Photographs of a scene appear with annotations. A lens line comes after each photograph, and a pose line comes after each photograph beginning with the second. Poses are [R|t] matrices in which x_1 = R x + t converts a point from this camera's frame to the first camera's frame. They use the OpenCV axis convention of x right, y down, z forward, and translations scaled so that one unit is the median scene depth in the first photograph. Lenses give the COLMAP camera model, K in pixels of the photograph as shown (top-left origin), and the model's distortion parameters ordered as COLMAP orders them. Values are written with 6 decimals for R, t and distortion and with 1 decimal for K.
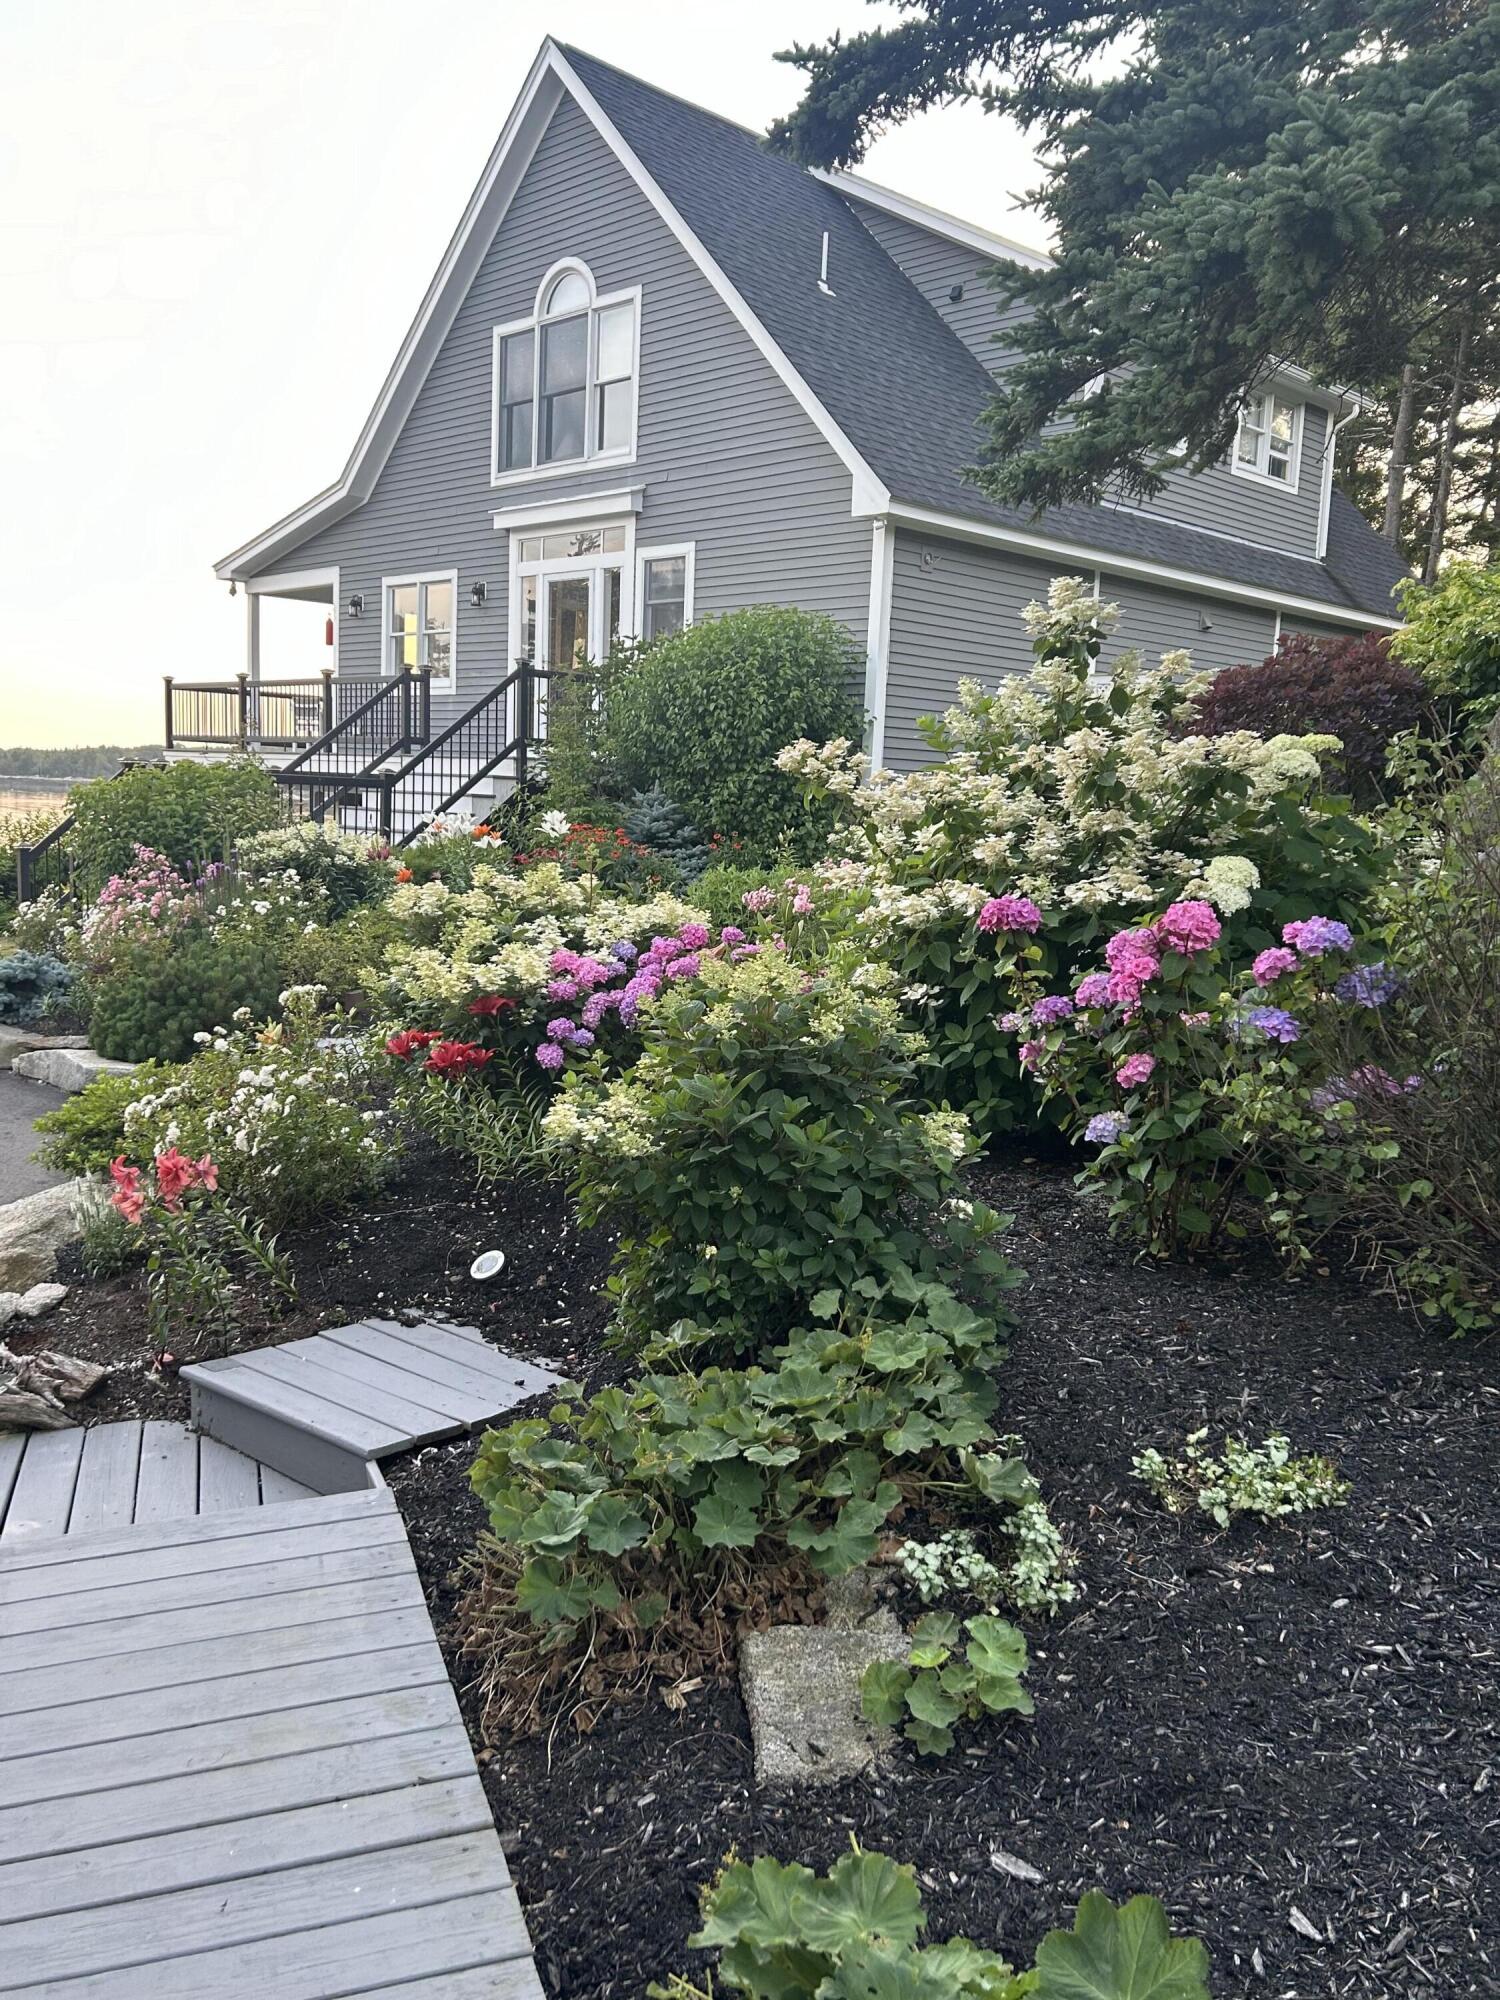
lens RADIAL K [[1656.9, 0, 750.0], [0, 1656.9, 1000.0], [0, 0, 1]] dist [0.098625, -0.006764]
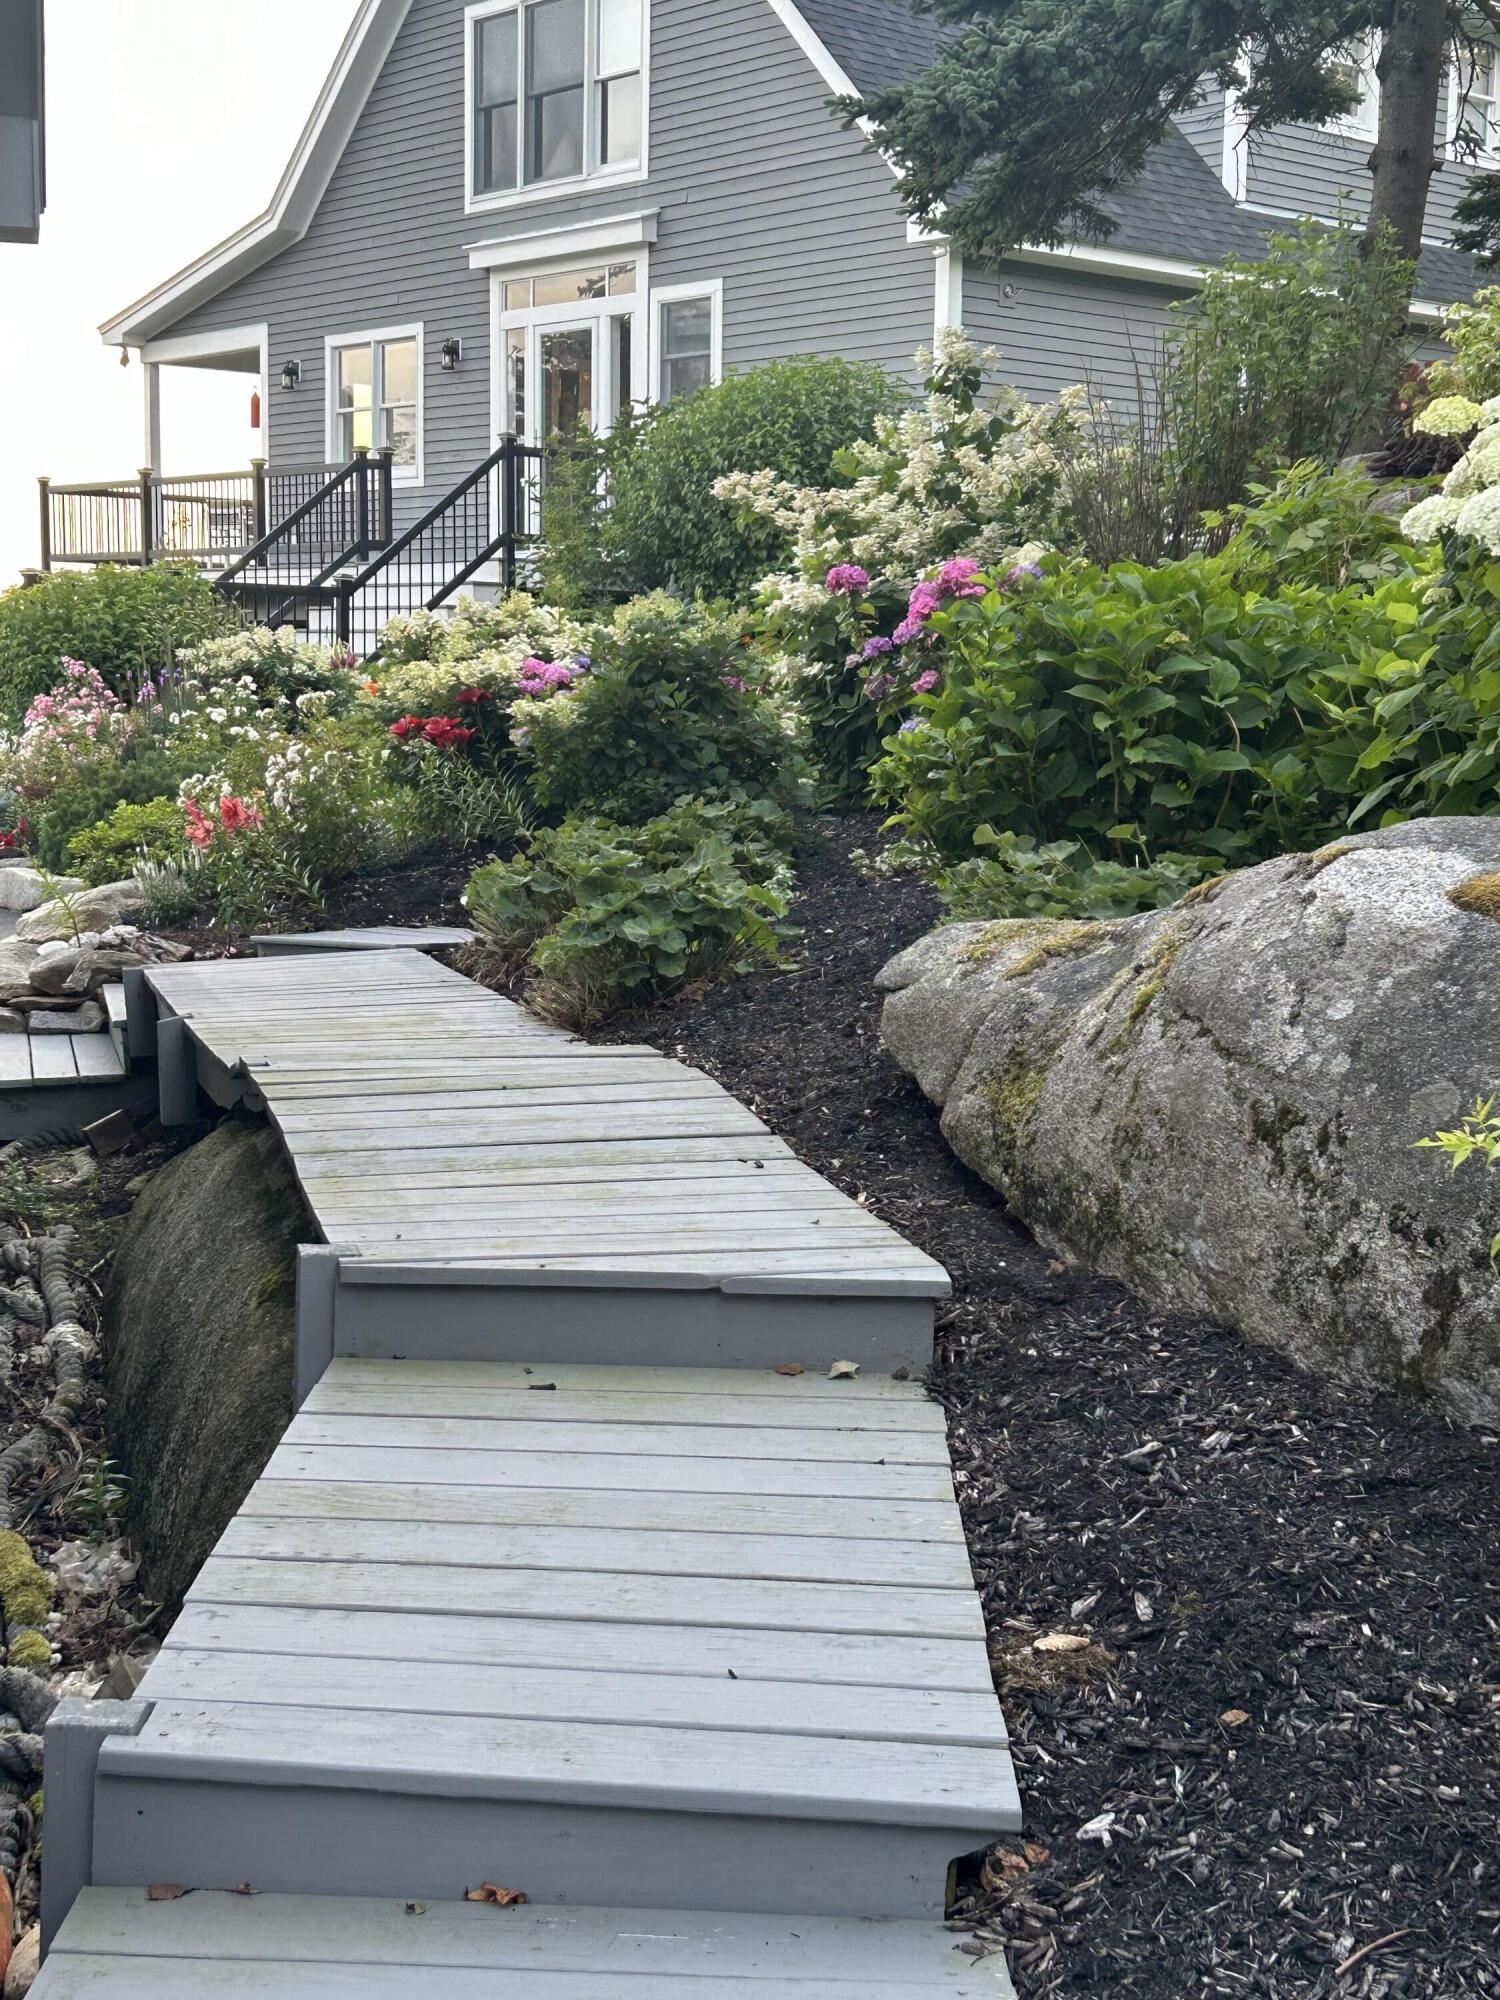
lens RADIAL K [[3026.0, 0, 750.0], [0, 3026.0, 1000.0], [0, 0, 1]] dist [0.199428, 0.002121]
pose [[0.997646, -0.019980, -0.065607, 0.066892], [0.018311, 0.999496, -0.025942, 0.102337], [0.066092, 0.024680, 0.997508, -0.425431]]
